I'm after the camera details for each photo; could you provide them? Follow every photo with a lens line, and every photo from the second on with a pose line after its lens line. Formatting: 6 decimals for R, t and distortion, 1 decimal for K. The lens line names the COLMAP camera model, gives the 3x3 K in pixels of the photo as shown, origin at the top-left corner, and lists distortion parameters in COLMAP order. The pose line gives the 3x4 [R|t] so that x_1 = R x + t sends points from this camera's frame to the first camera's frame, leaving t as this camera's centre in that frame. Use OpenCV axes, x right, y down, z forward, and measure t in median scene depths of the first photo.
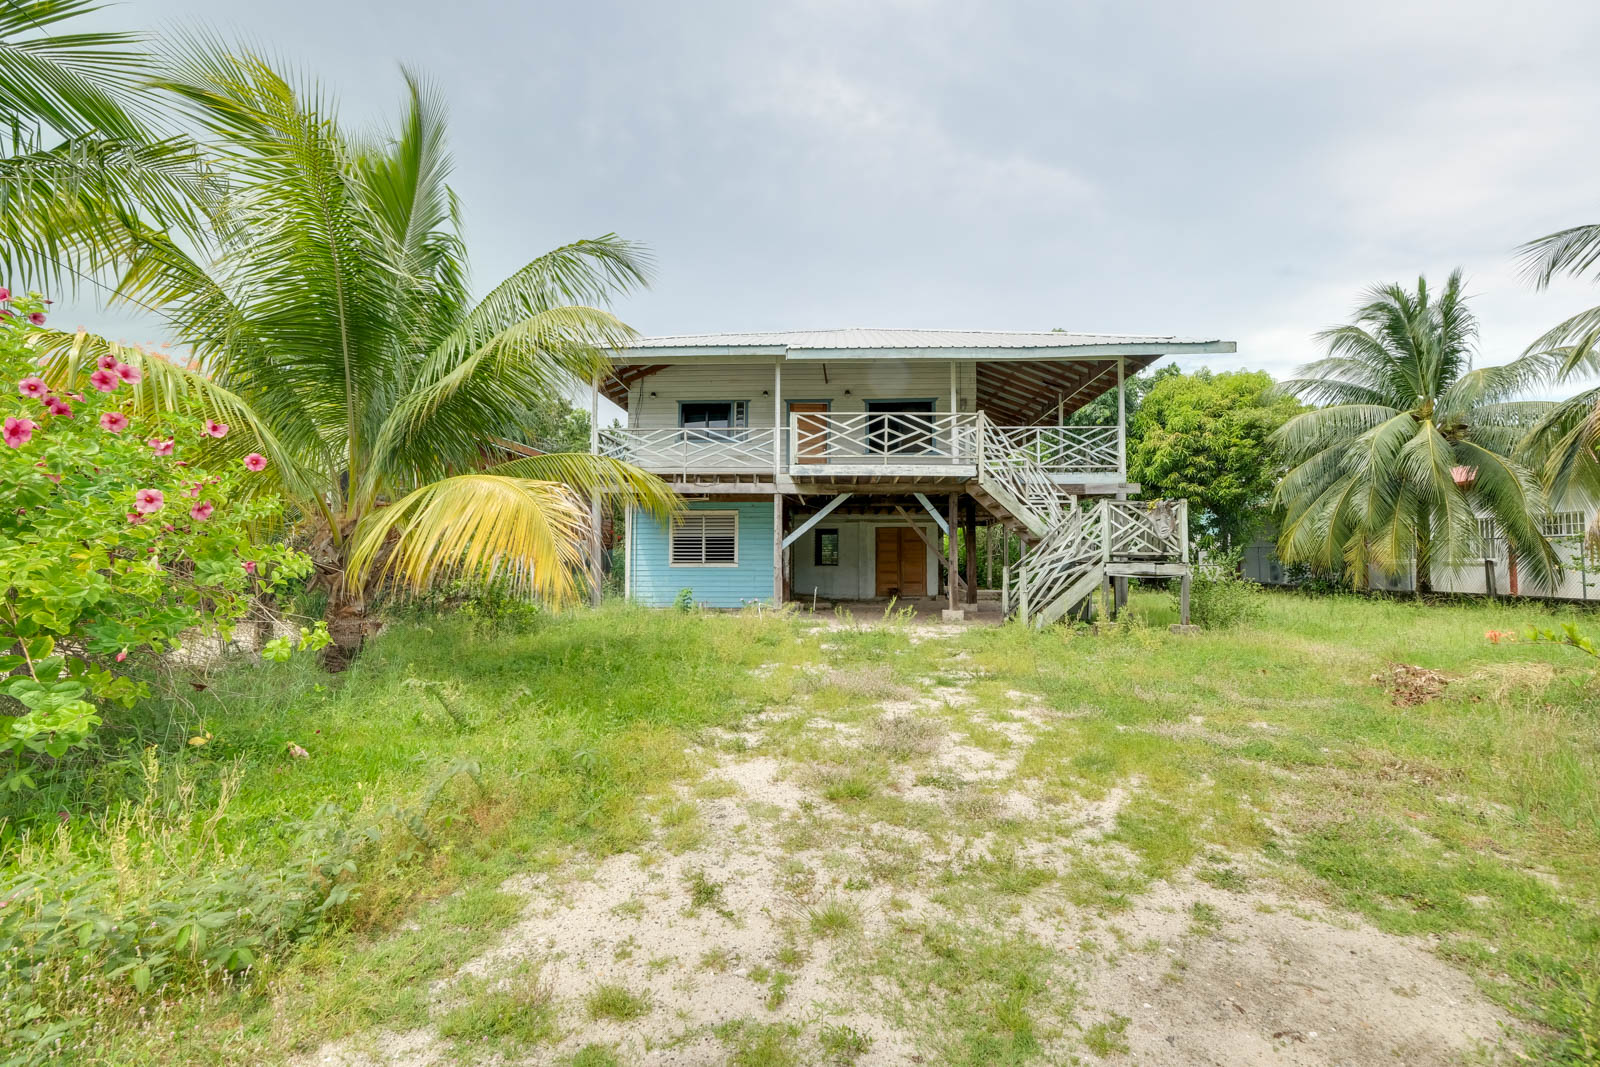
lens RADIAL K [[705.1, 0, 797.3], [0, 705.1, 563.5], [0, 0, 1]] dist [-0.000072, 0.000242]
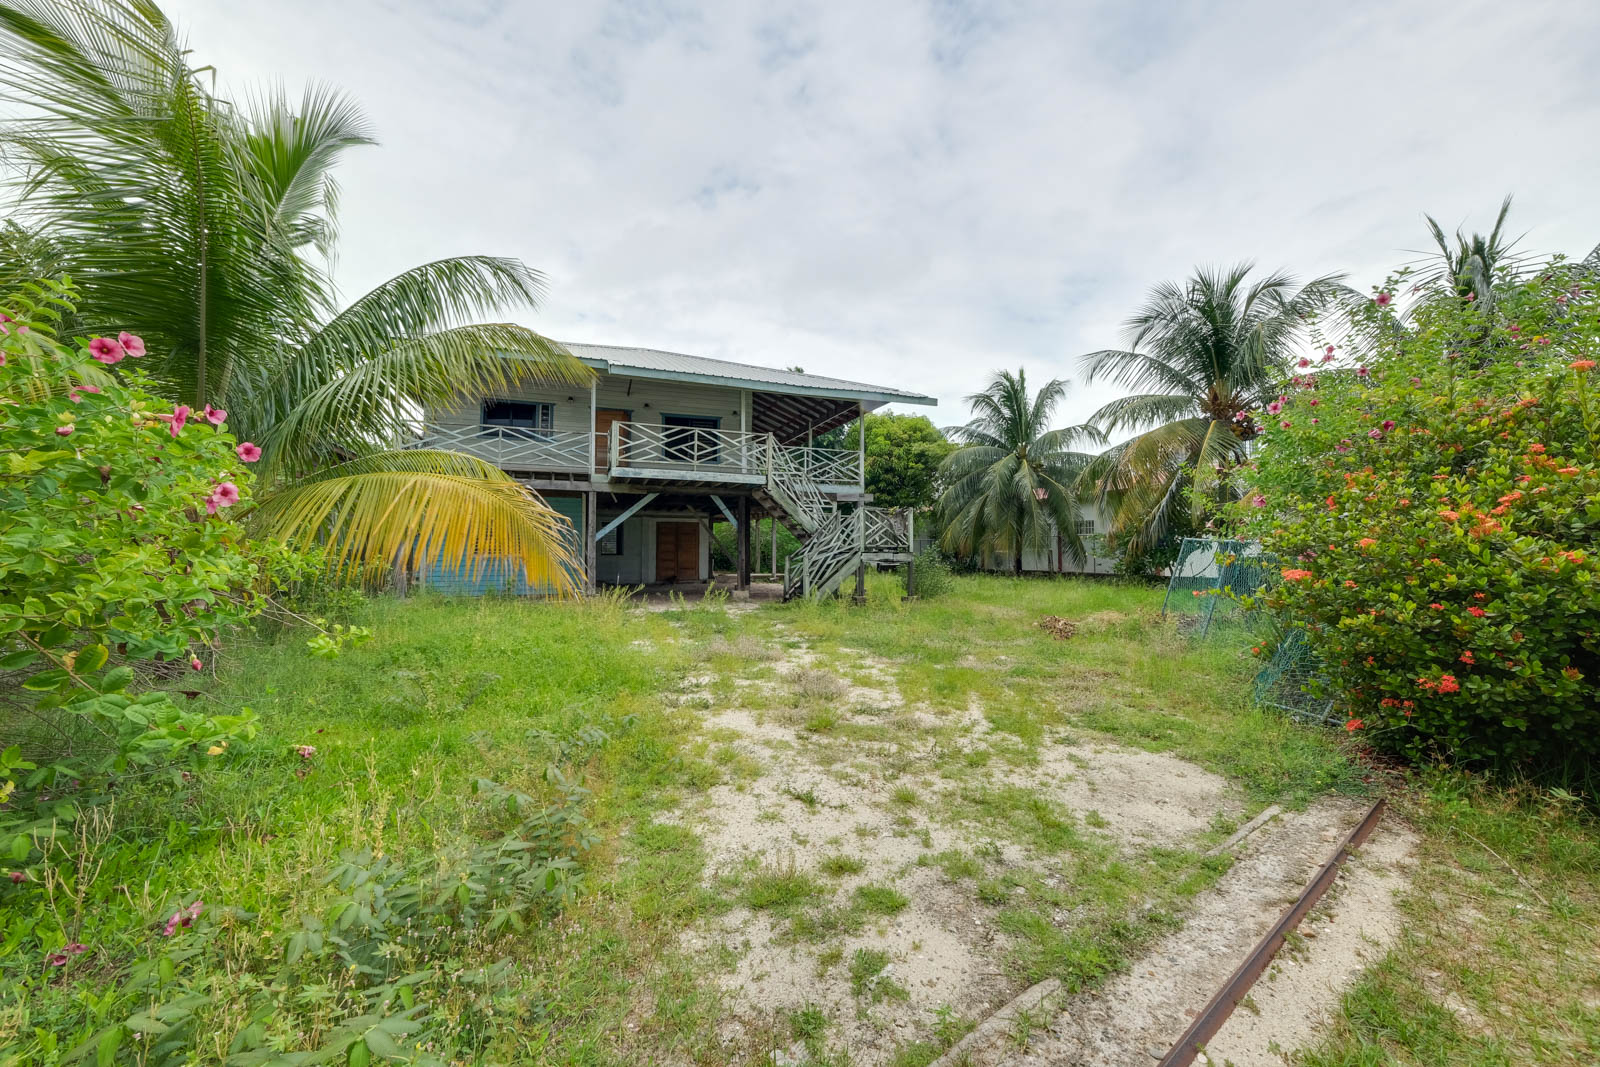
lens RADIAL K [[609.3, 0, 800.2], [0, 609.3, 553.1], [0, 0, 1]] dist [-0.009313, -0.000013]
pose [[0.908829, -0.003709, 0.417152, -0.139149], [0.002934, 0.999993, 0.002497, -0.002829], [-0.417158, -0.001046, 0.908833, -0.015157]]
